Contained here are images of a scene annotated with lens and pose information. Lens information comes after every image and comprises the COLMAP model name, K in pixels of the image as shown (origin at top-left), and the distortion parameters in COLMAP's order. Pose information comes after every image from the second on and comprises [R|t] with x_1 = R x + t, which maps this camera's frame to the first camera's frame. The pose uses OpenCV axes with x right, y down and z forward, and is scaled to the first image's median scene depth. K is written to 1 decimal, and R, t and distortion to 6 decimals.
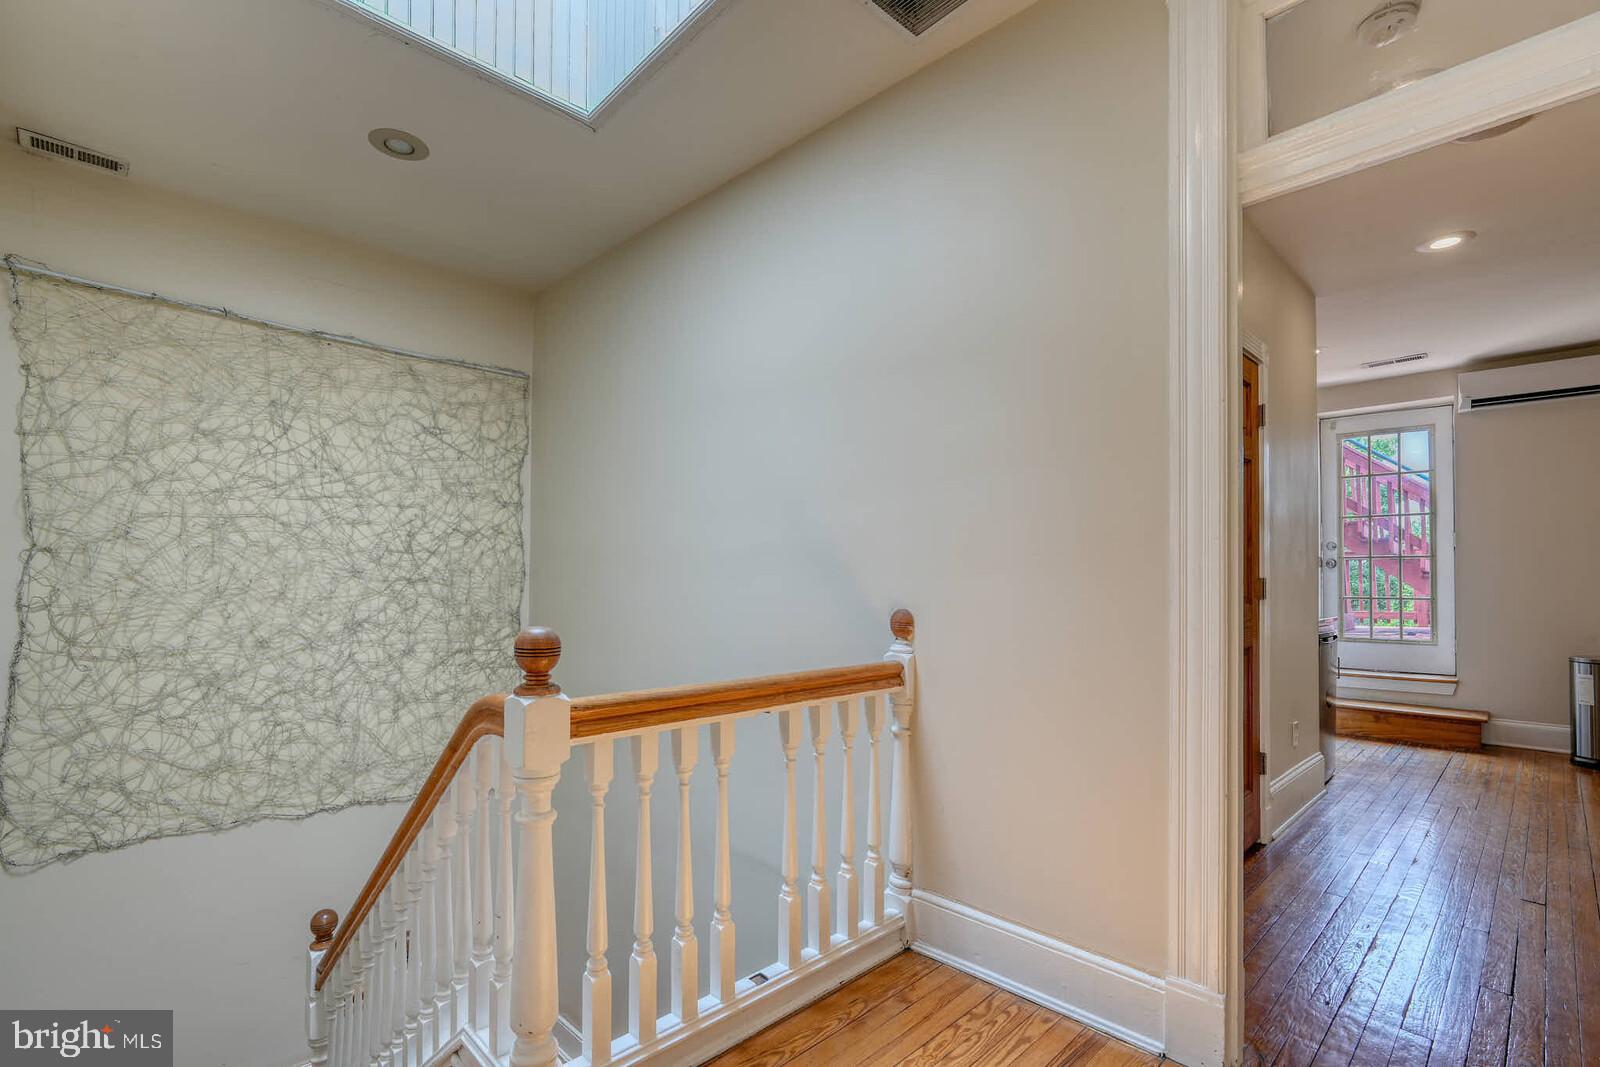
lens RADIAL K [[749.6, 0, 798.7], [0, 749.6, 573.4], [0, 0, 1]] dist [0.003144, 0.001660]
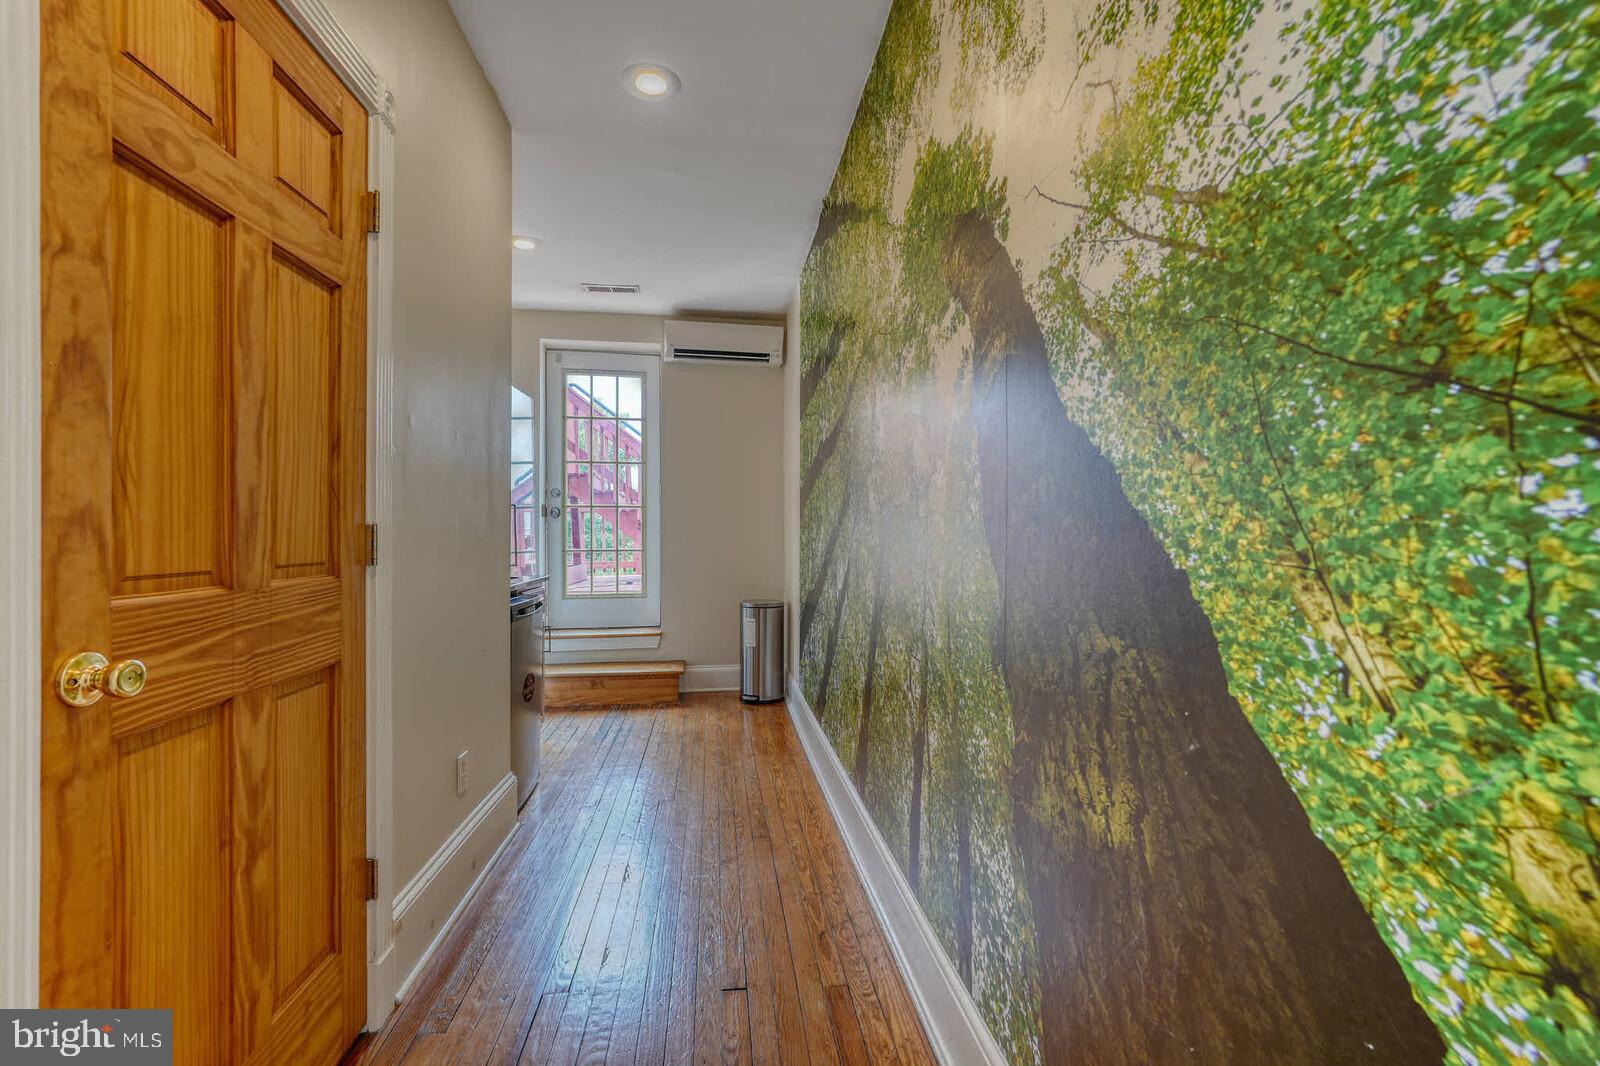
lens RADIAL K [[717.9, 0, 805.0], [0, 717.9, 548.8], [0, 0, 1]] dist [-0.003281, 0.004081]
pose [[0.611664, -0.013507, 0.791002, 0.264246], [-0.013695, 0.999524, 0.027658, 0.003306], [-0.790999, -0.027750, 0.611188, 0.297833]]
